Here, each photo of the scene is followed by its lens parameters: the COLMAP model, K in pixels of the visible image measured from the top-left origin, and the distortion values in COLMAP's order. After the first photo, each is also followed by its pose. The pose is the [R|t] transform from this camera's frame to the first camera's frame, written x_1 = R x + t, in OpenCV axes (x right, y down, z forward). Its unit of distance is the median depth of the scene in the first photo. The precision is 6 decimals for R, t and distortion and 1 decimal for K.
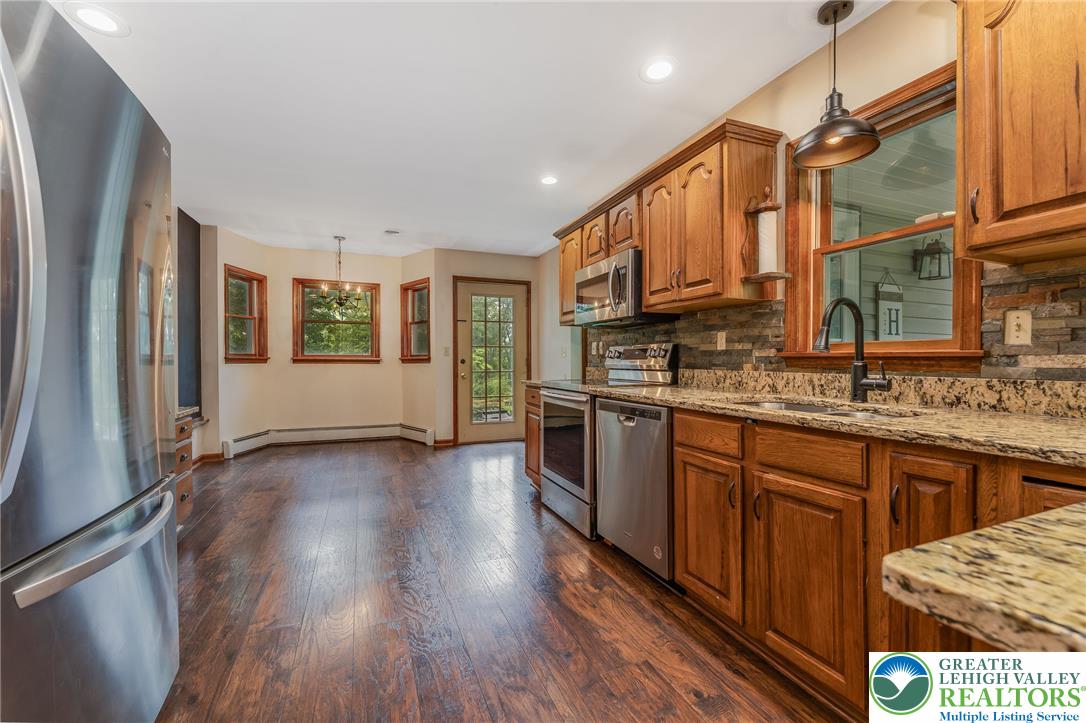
lens RADIAL K [[444.6, 0, 536.0], [0, 444.6, 361.3], [0, 0, 1]] dist [0.000410, -0.000686]
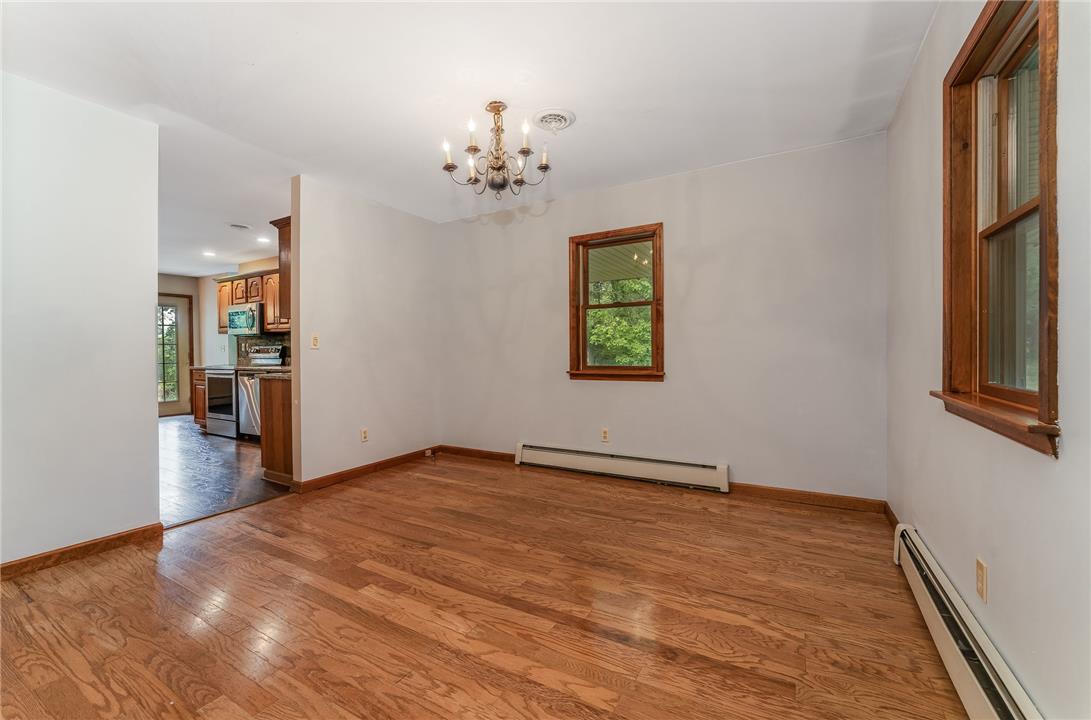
lens RADIAL K [[444.5, 0, 543.0], [0, 444.5, 355.6], [0, 0, 1]] dist [-0.001772, 0.000199]
pose [[0.779132, -0.012720, 0.626730, -0.060269], [0.006935, 0.999908, 0.011673, -0.010285], [-0.626821, -0.004748, 0.779149, -1.507722]]
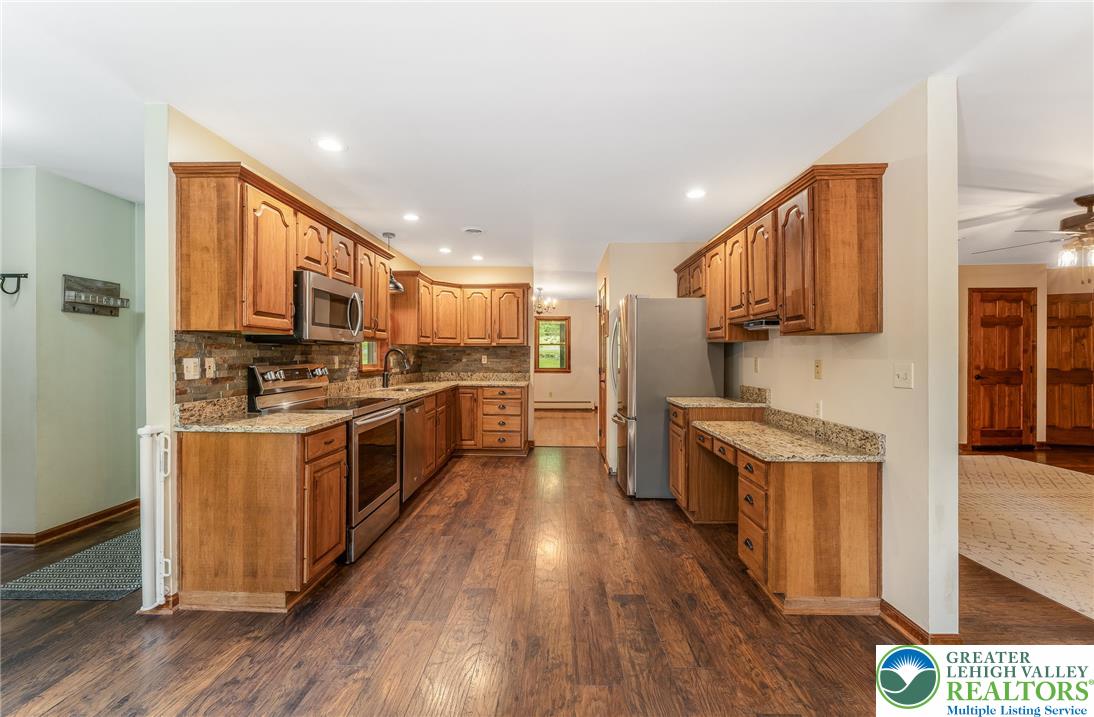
lens RADIAL K [[445.7, 0, 550.2], [0, 445.7, 357.8], [0, 0, 1]] dist [-0.001772, 0.000199]
pose [[-0.923864, -0.006257, 0.382670, -0.721790], [-0.002630, 0.999947, 0.010001, -0.069796], [-0.382712, 0.008233, -0.923831, 1.868865]]
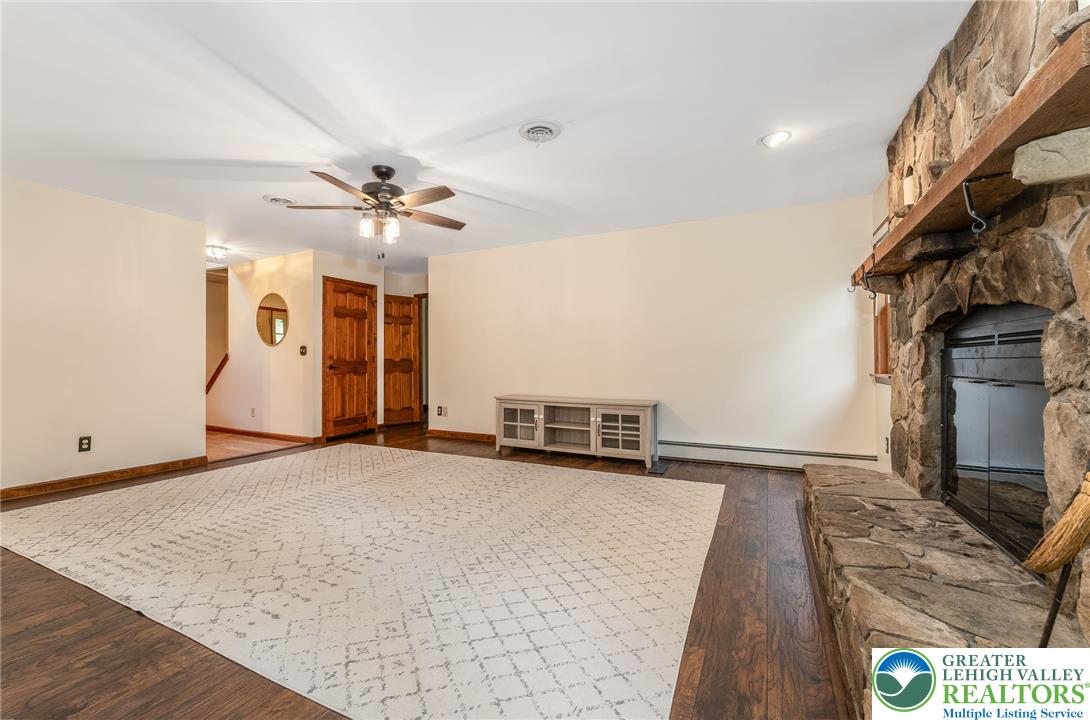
lens RADIAL K [[444.0, 0, 540.2], [0, 444.0, 352.3], [0, 0, 1]] dist [-0.001772, 0.000199]
pose [[-0.748033, -0.014158, -0.663511, -1.138207], [-0.002181, 0.999819, -0.018874, 0.005293], [0.663658, -0.012671, -0.747928, 1.353590]]
